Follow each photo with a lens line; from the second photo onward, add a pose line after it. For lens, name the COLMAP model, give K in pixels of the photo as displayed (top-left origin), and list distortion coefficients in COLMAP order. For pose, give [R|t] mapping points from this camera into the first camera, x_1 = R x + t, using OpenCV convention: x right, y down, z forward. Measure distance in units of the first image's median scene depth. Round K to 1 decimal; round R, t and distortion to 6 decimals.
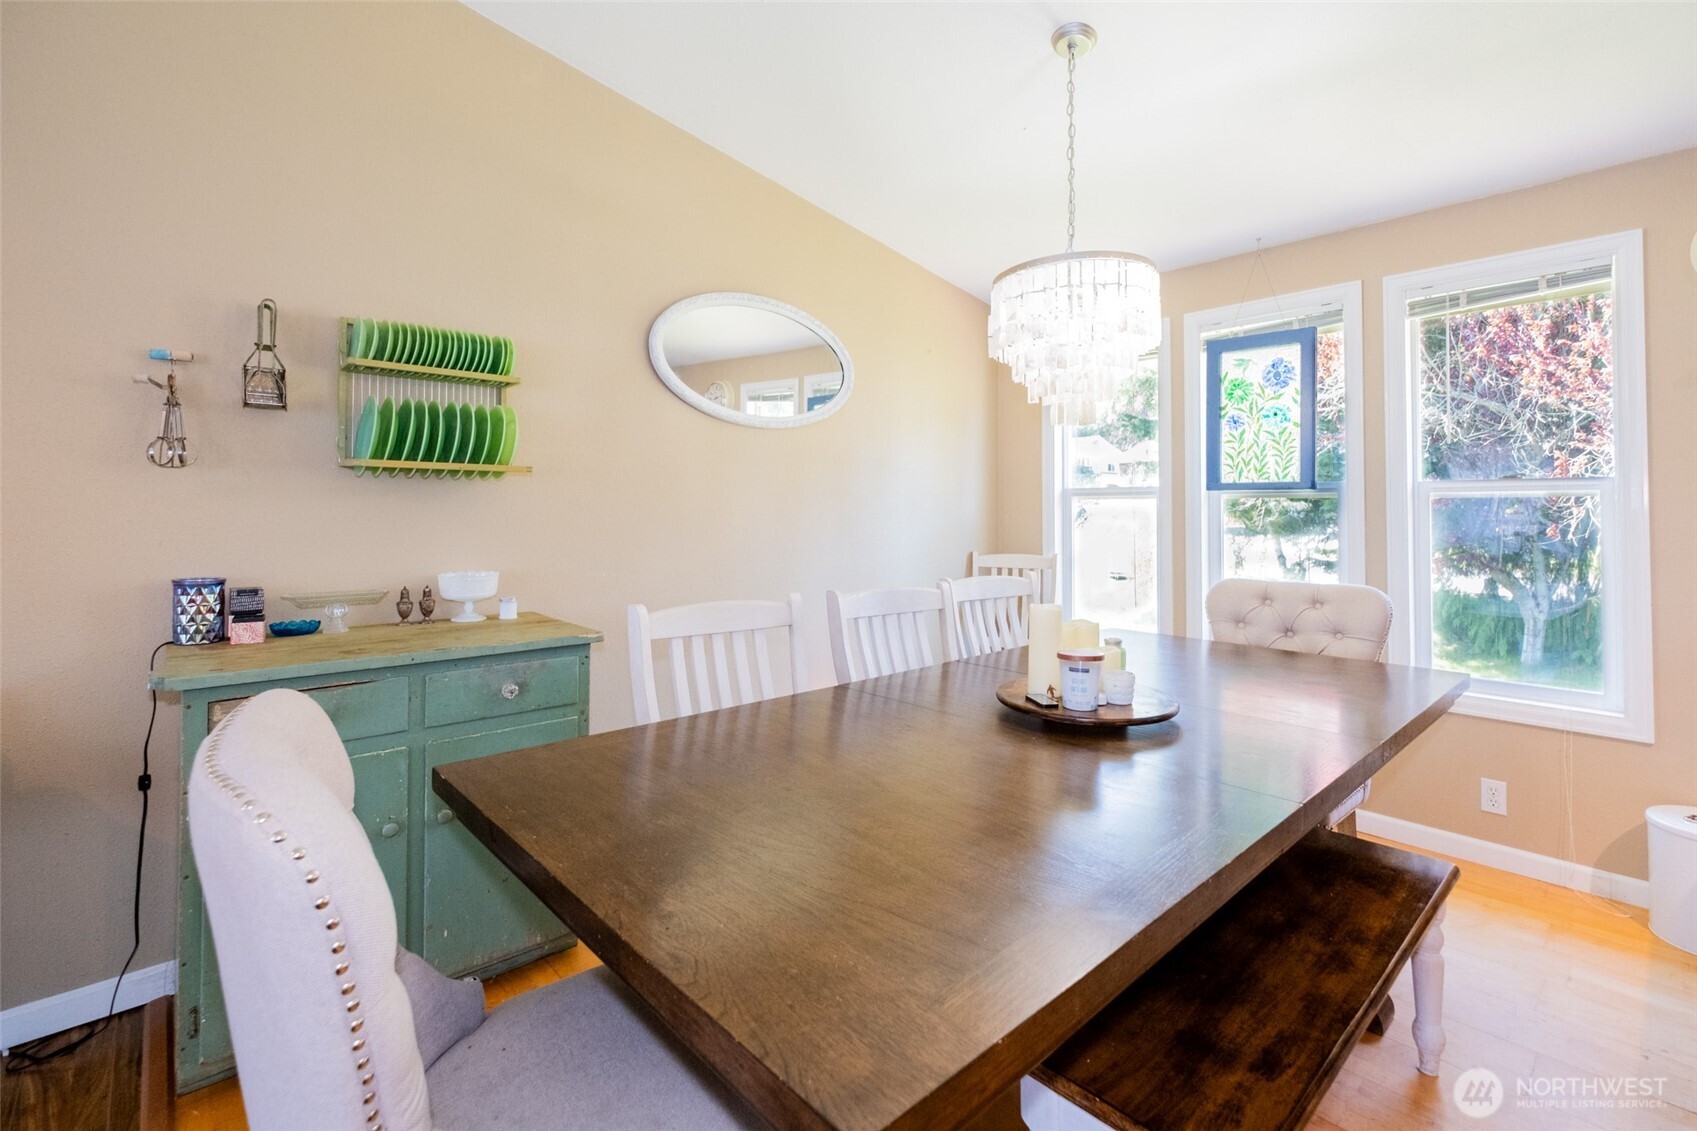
lens RADIAL K [[749.2, 0, 849.4], [0, 749.2, 495.2], [0, 0, 1]] dist [0.000914, 0.000021]
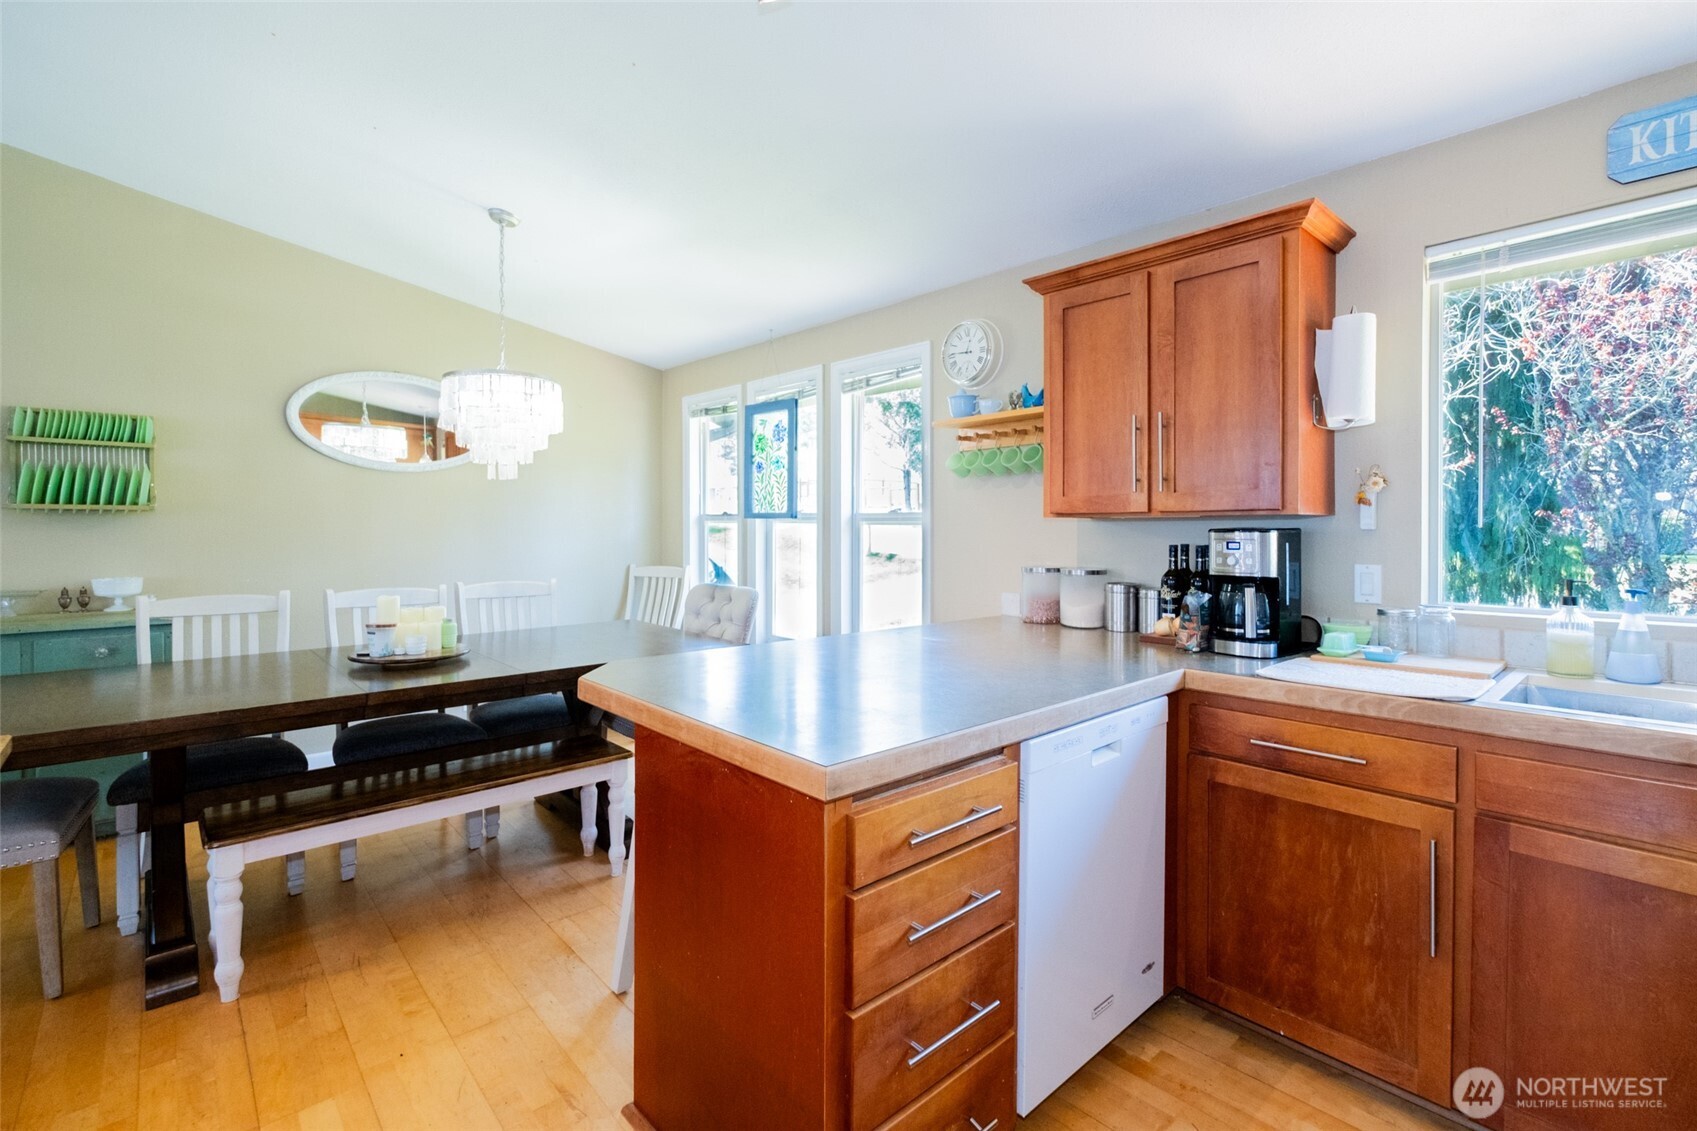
lens RADIAL K [[760.3, 0, 850.7], [0, 760.3, 533.0], [0, 0, 1]] dist [-0.000762, -0.000557]
pose [[0.999996, 0.001152, -0.002562, 0.722954], [-0.001061, 0.999380, 0.035198, -0.030494], [0.002601, -0.035195, 0.999377, -0.372605]]
